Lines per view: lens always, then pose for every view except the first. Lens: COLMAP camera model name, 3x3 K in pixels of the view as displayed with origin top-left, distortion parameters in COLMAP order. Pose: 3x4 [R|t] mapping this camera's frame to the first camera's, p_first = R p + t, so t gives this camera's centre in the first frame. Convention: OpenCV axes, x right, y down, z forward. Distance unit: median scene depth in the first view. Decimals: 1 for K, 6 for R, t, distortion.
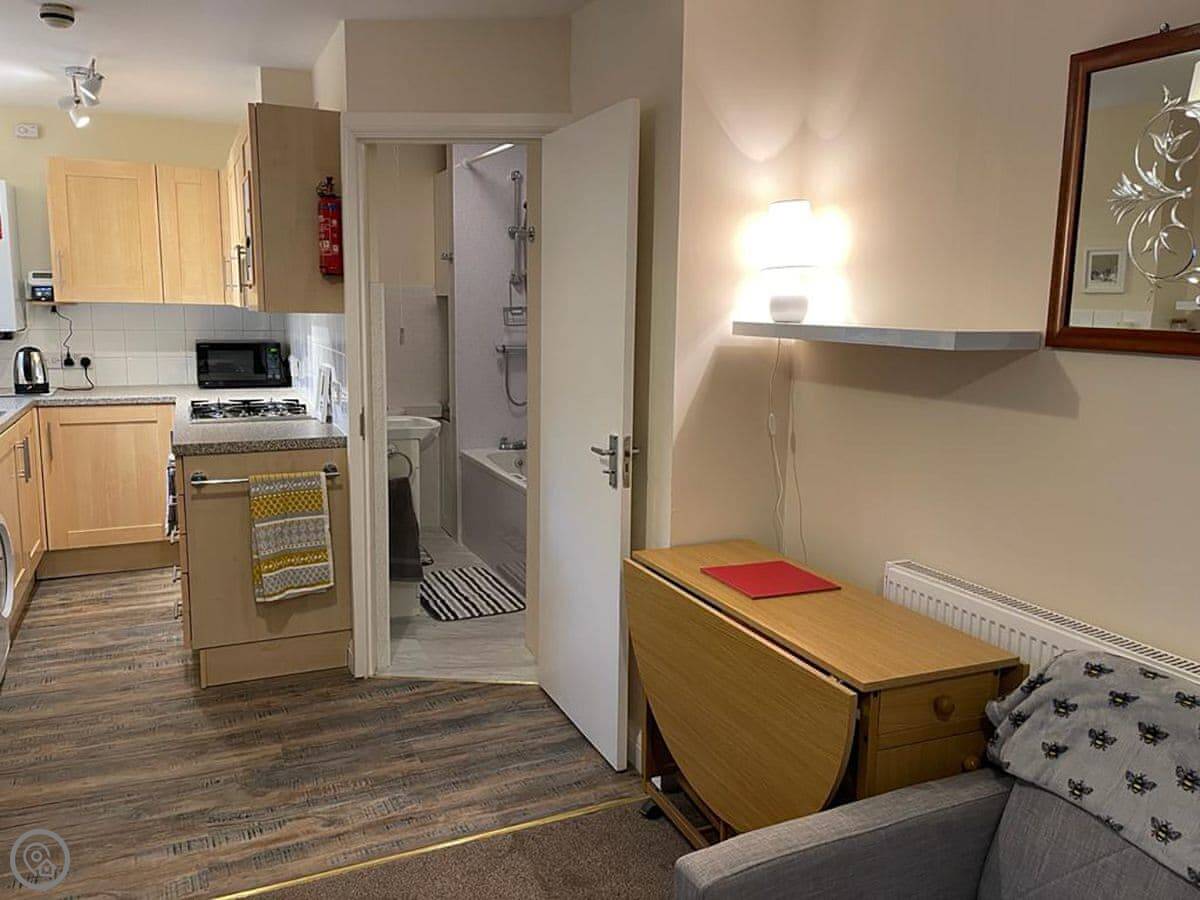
lens RADIAL K [[904.4, 0, 592.5], [0, 904.4, 442.5], [0, 0, 1]] dist [0.068208, -0.082798]
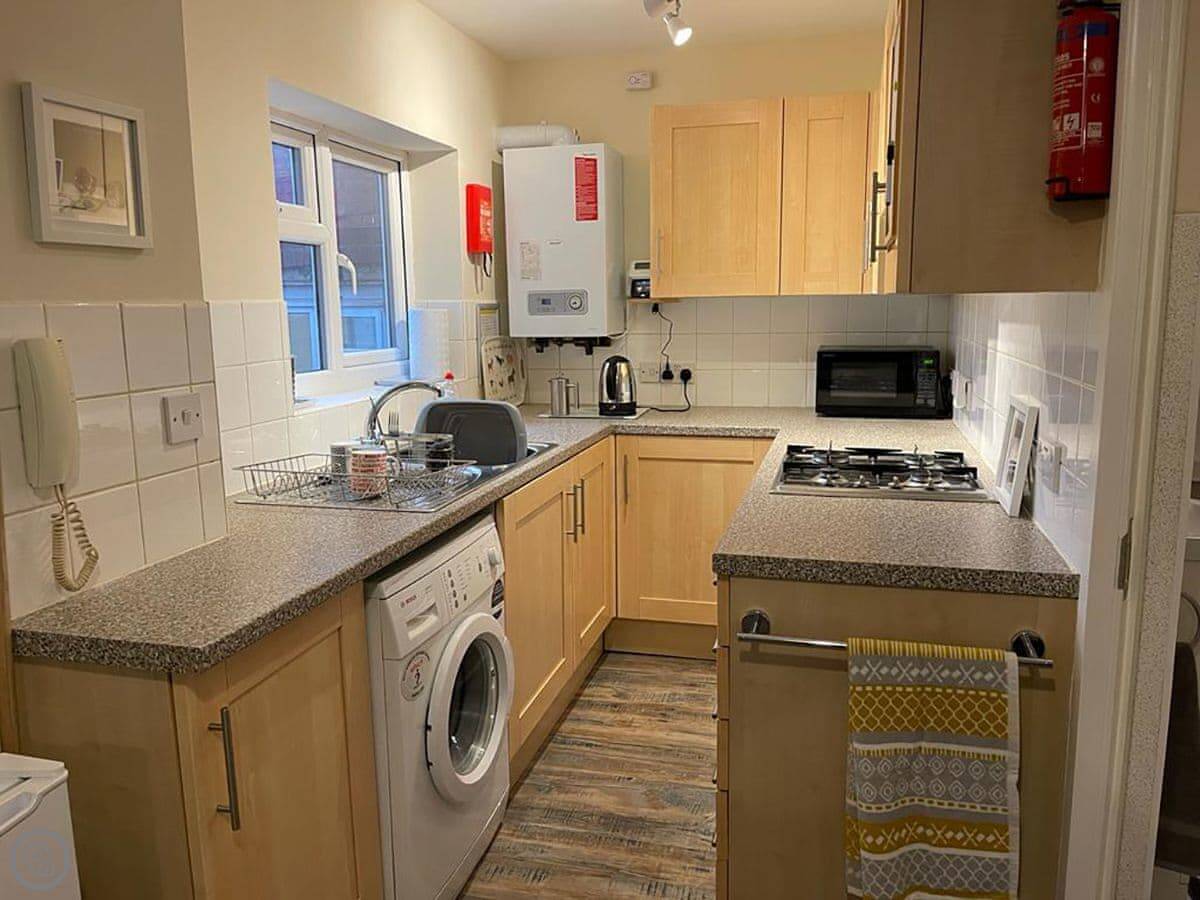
lens RADIAL K [[904.4, 0, 592.5], [0, 904.4, 442.5], [0, 0, 1]] dist [0.068208, -0.082798]
pose [[0.769804, 0.070275, -0.634400, -0.161365], [-0.070797, 0.997188, 0.024555, -0.058452], [0.634342, 0.026012, 0.772614, 0.474644]]
